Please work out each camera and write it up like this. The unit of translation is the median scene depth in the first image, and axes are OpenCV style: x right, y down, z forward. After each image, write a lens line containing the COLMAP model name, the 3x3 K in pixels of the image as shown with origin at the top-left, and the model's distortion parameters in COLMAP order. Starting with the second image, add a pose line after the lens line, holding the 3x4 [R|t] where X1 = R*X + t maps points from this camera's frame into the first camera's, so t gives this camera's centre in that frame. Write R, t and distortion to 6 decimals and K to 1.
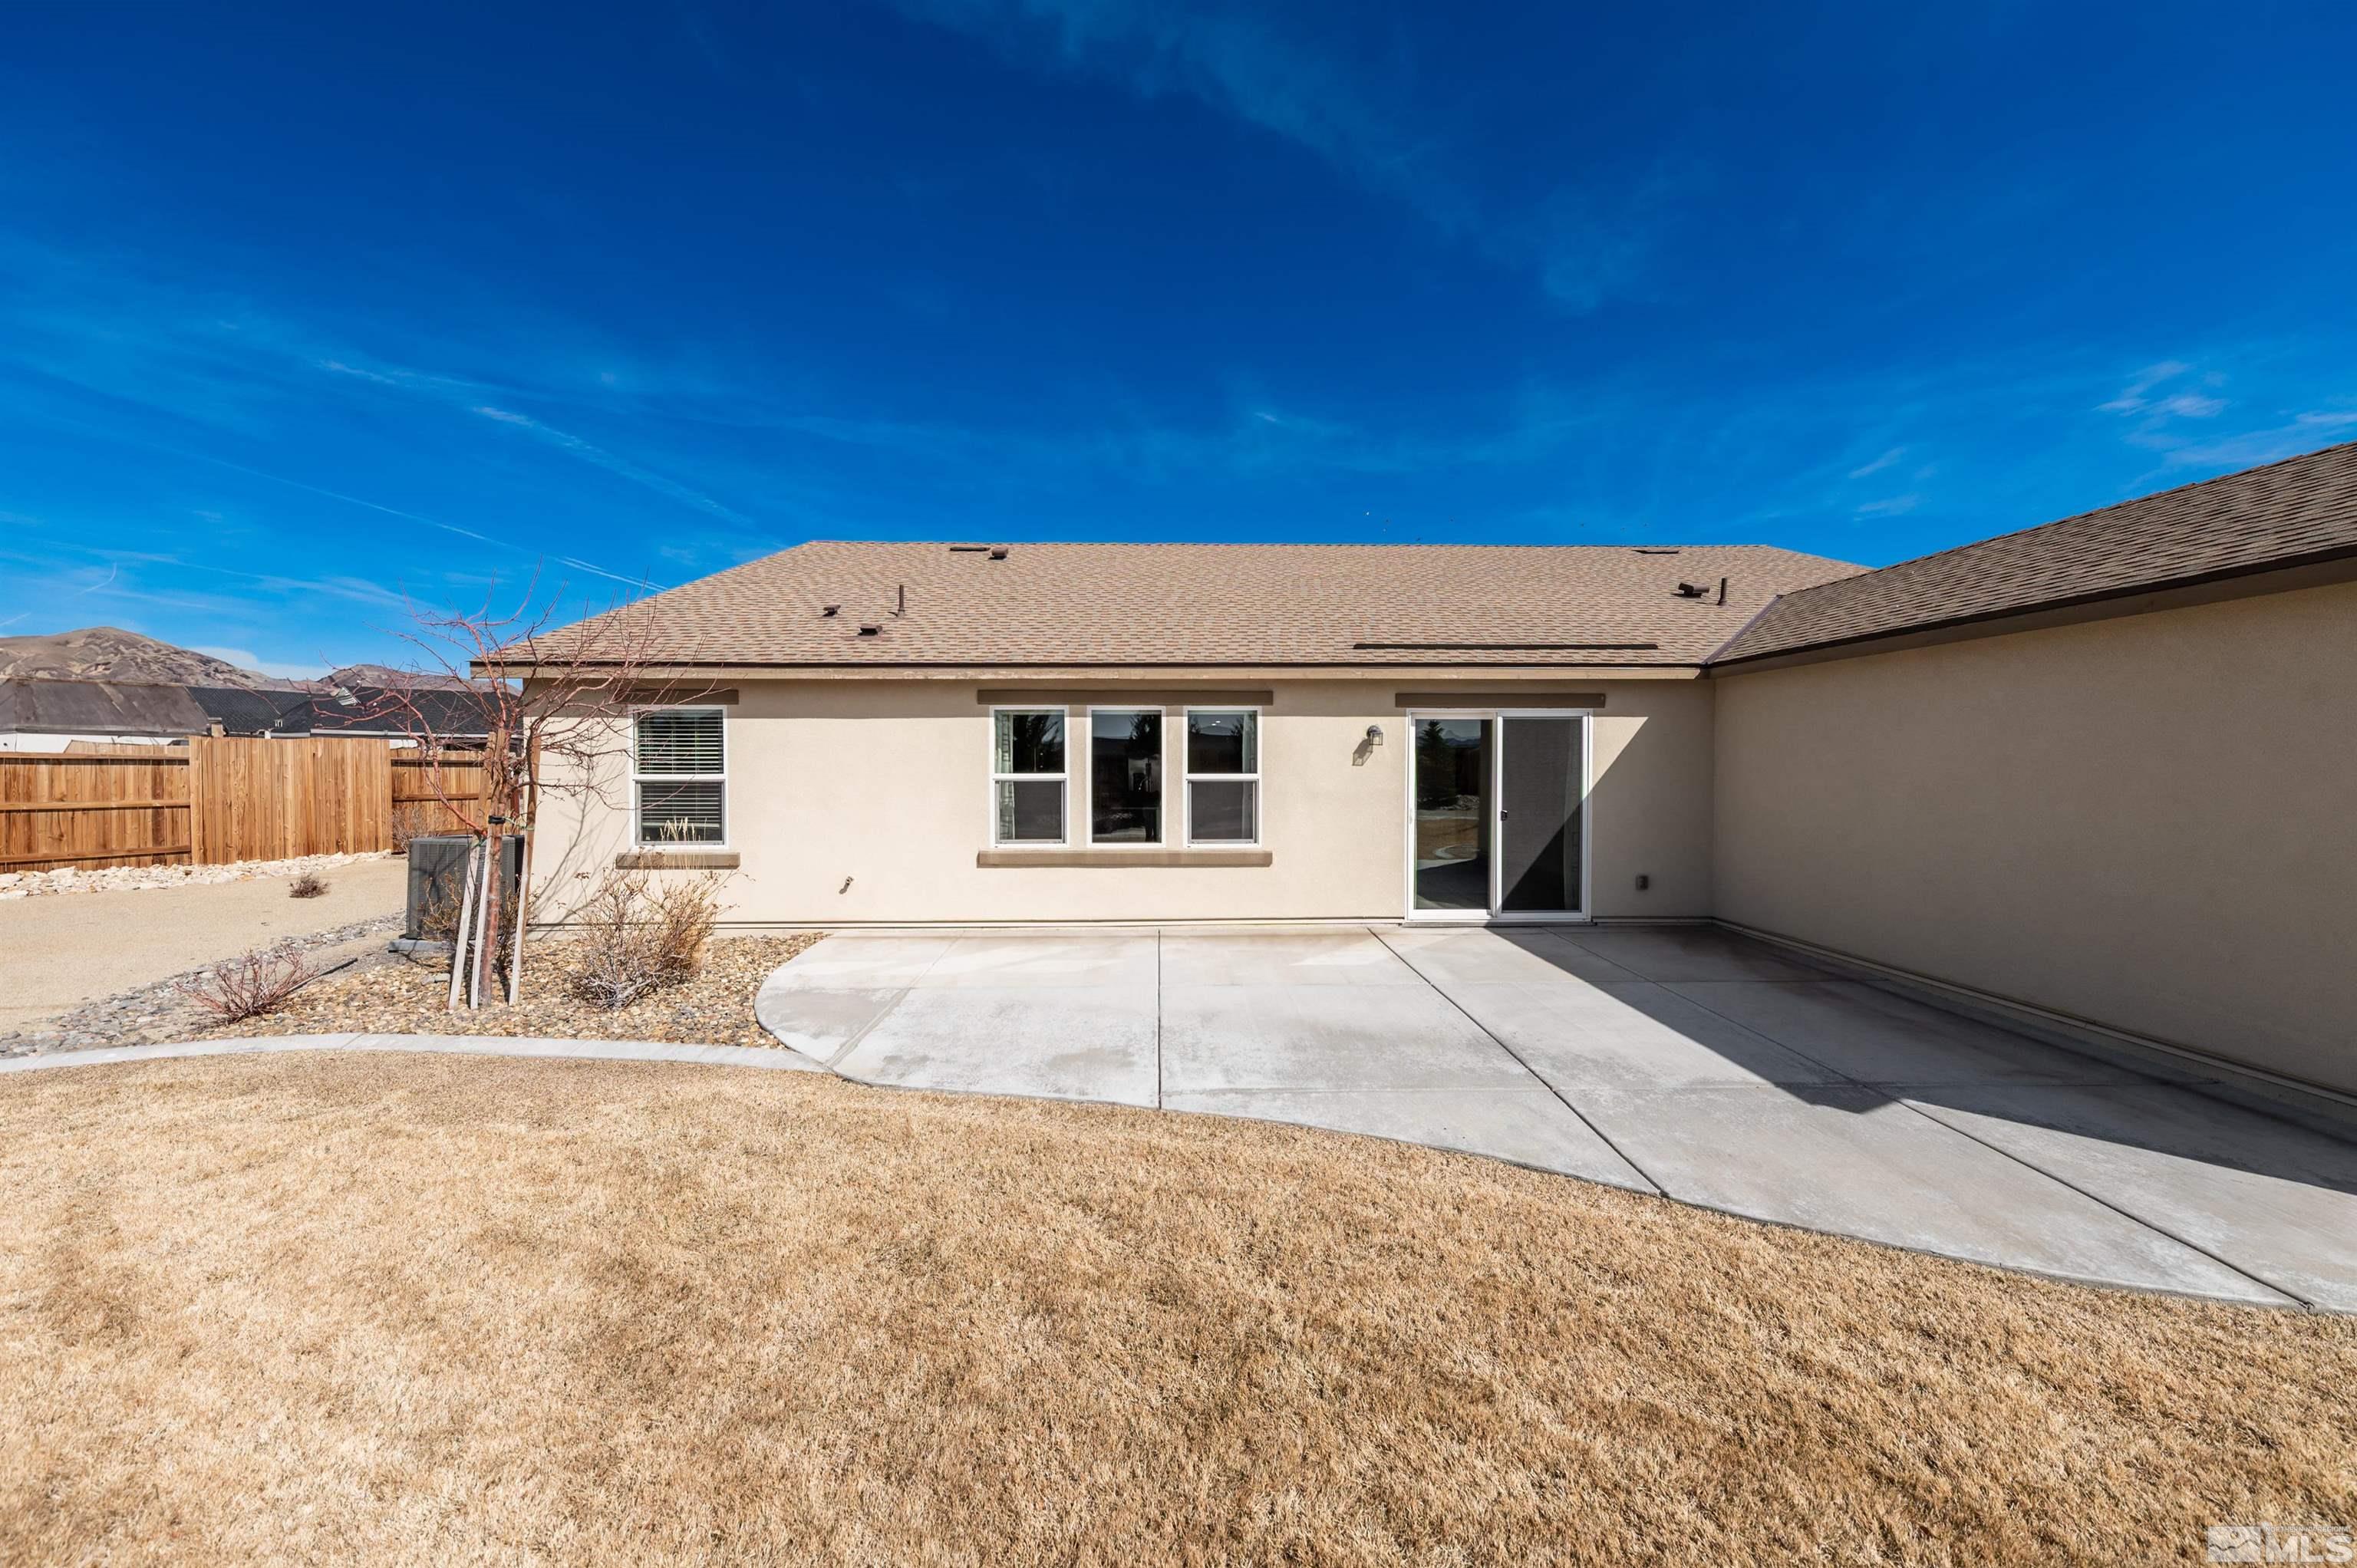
lens RADIAL K [[811.2, 0, 1177.4], [0, 811.2, 776.4], [0, 0, 1]] dist [0.007145, -0.001789]
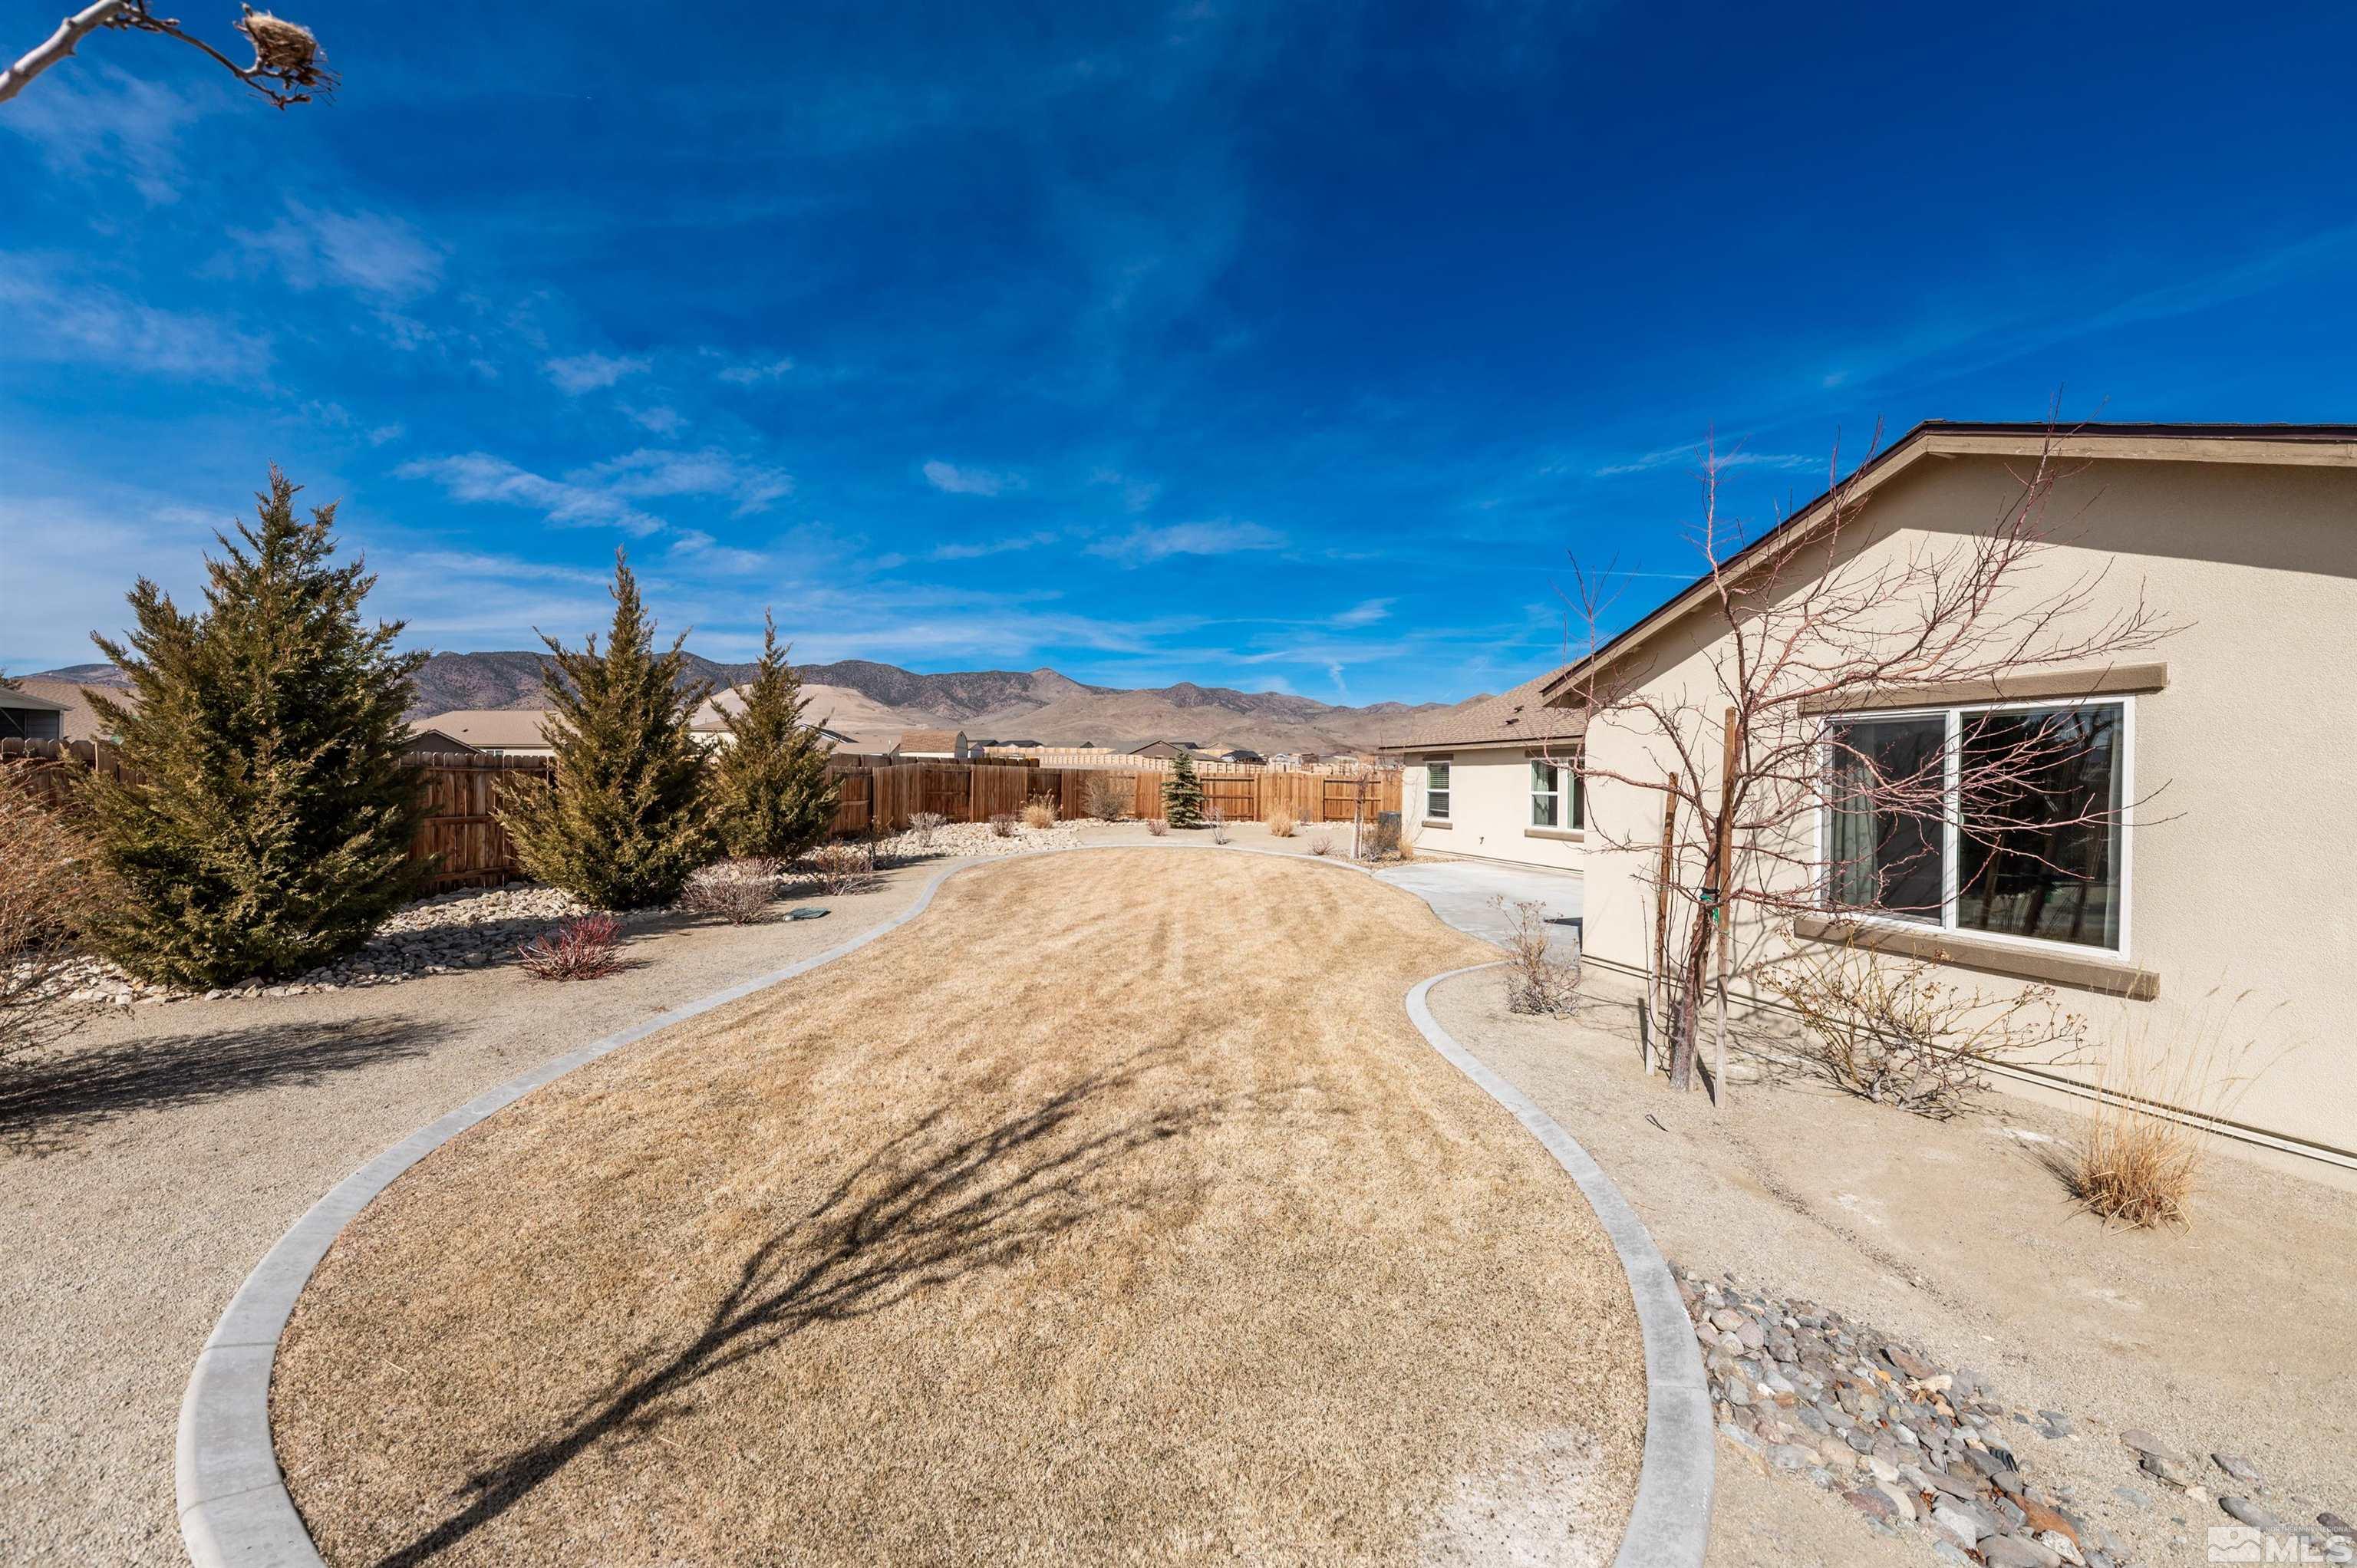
lens RADIAL K [[811.2, 0, 1181.1], [0, 811.2, 782.1], [0, 0, 1]] dist [0.007145, -0.001789]
pose [[0.293949, 0.005837, -0.955803, 1.468612], [-0.022637, 0.999743, -0.000856, -0.004789], [0.955553, 0.021888, 0.294006, -0.445215]]
